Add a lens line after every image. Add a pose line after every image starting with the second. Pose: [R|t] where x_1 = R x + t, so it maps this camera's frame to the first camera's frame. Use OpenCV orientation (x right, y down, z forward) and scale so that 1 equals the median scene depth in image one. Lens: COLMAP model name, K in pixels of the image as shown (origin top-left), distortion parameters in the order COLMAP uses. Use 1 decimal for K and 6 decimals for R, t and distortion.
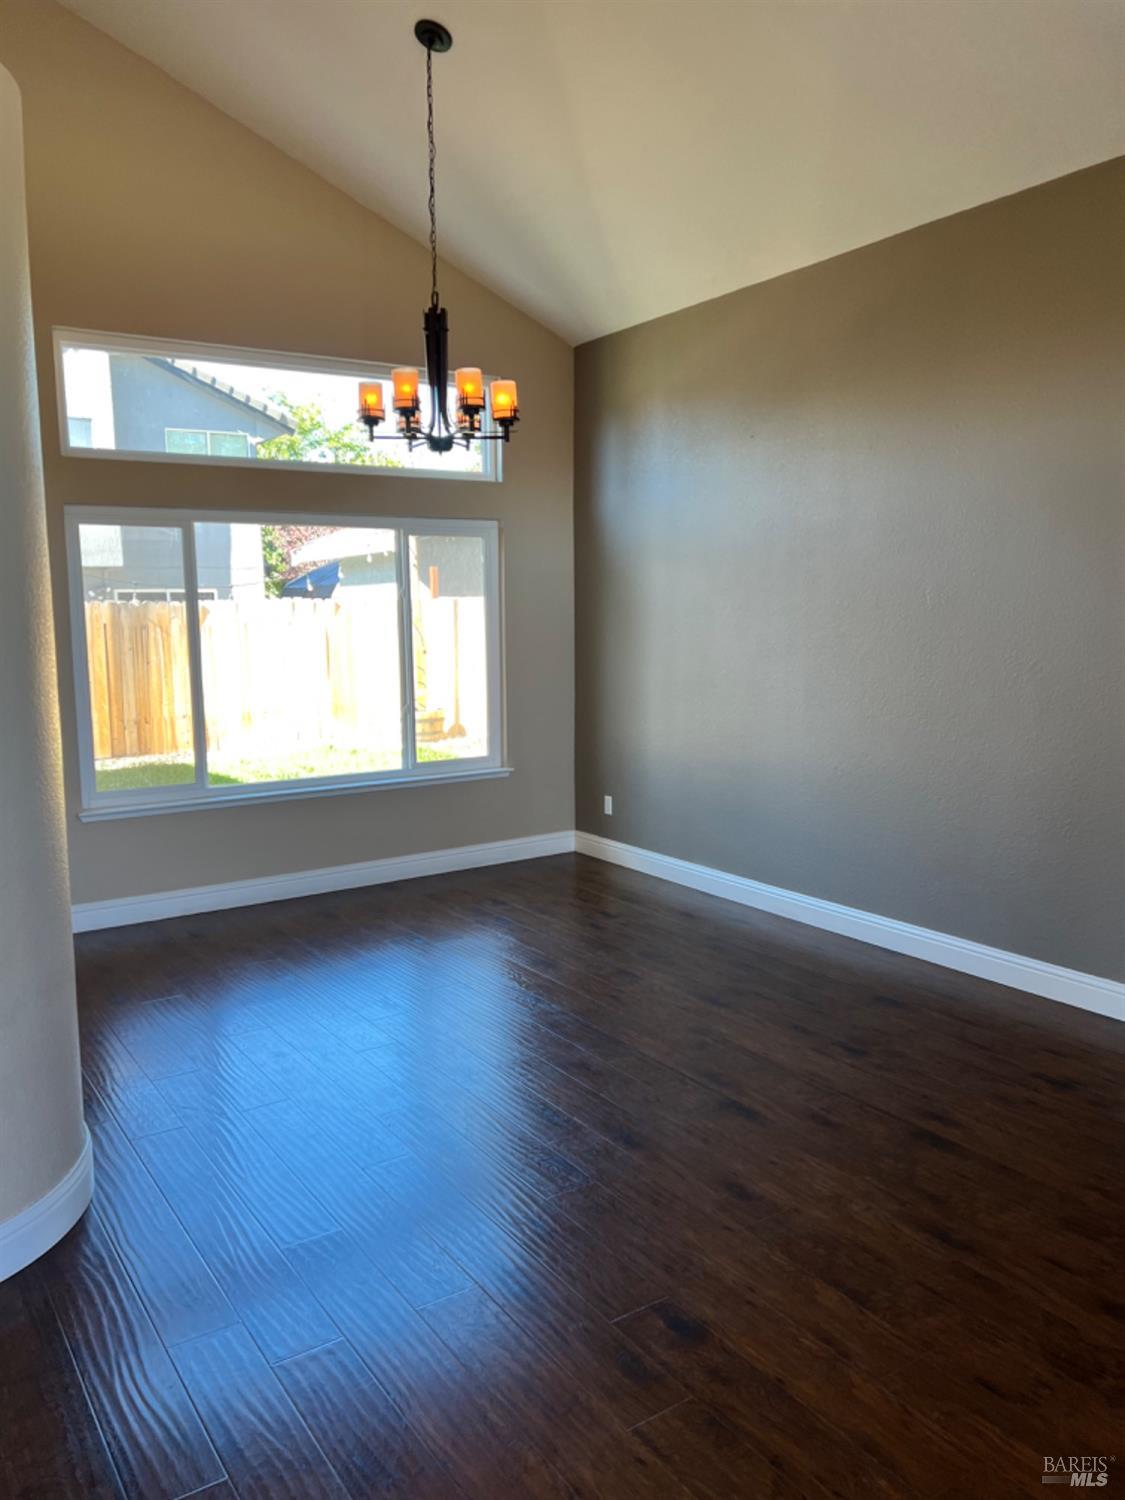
lens RADIAL K [[1125.1, 0, 553.2], [0, 1125.1, 748.3], [0, 0, 1]] dist [0.046209, -0.048826]
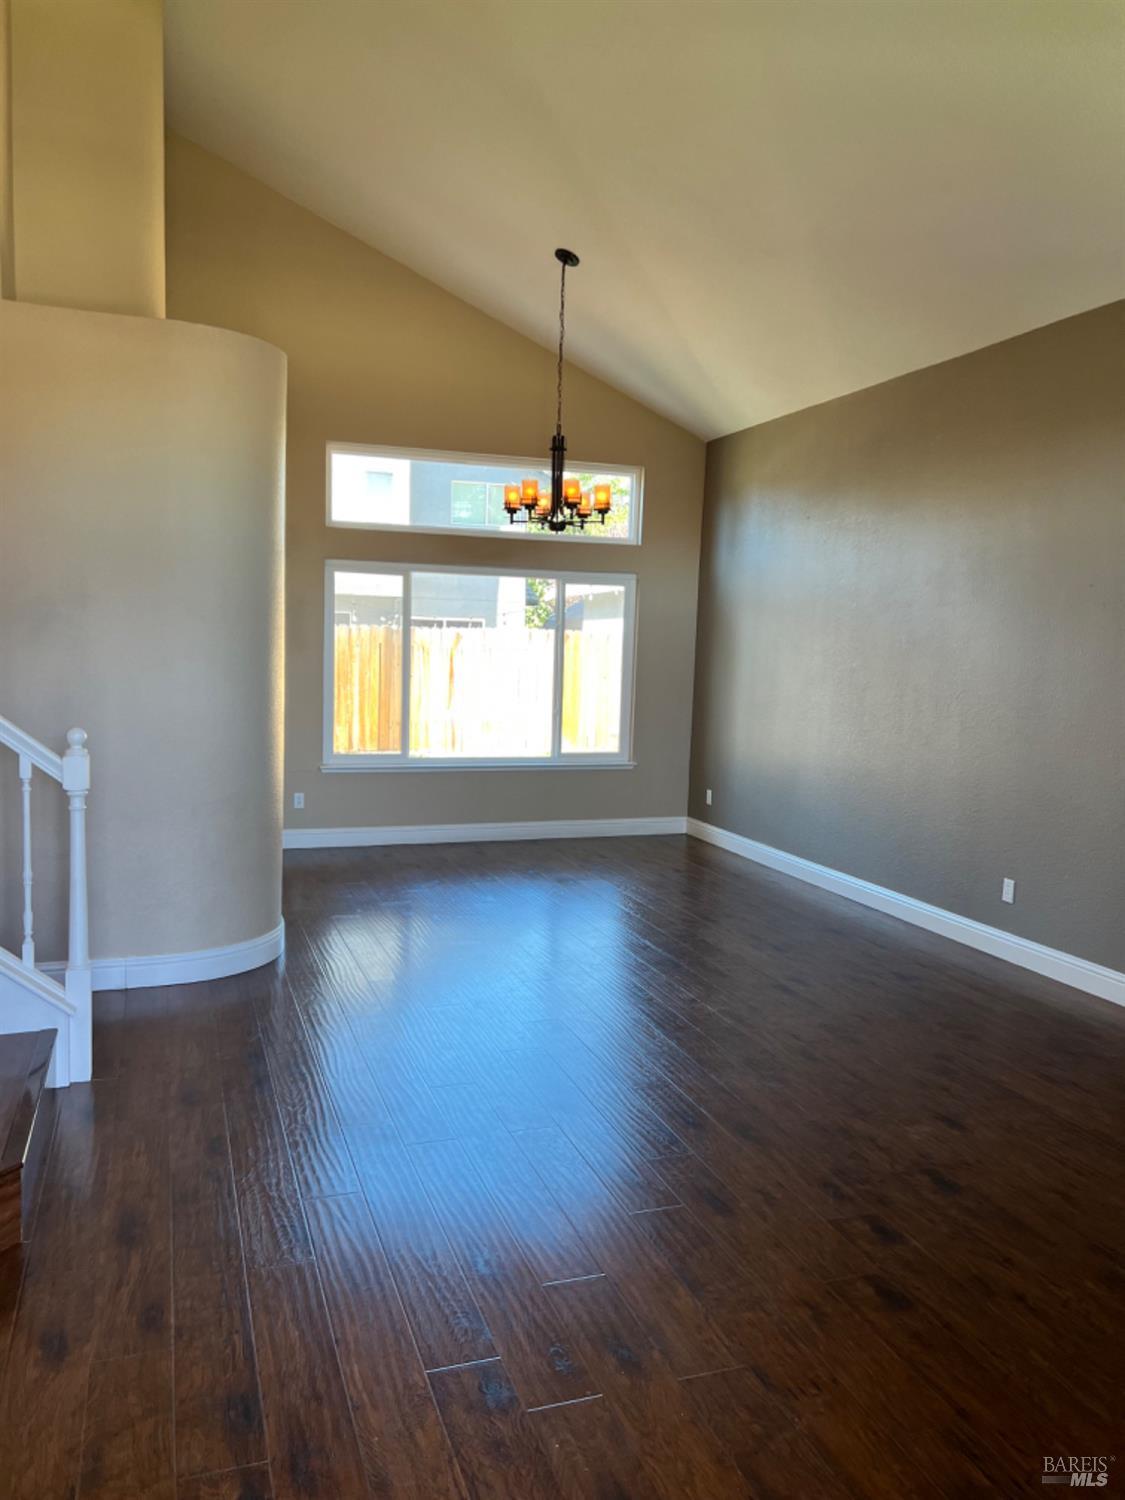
lens RADIAL K [[1125.1, 0, 570.2], [0, 1125.1, 753.8], [0, 0, 1]] dist [0.046209, -0.048826]
pose [[0.970252, 0.061330, -0.234201, 0.198261], [-0.067244, 0.997586, -0.017344, 0.035362], [0.232572, 0.032577, 0.972034, -0.291737]]
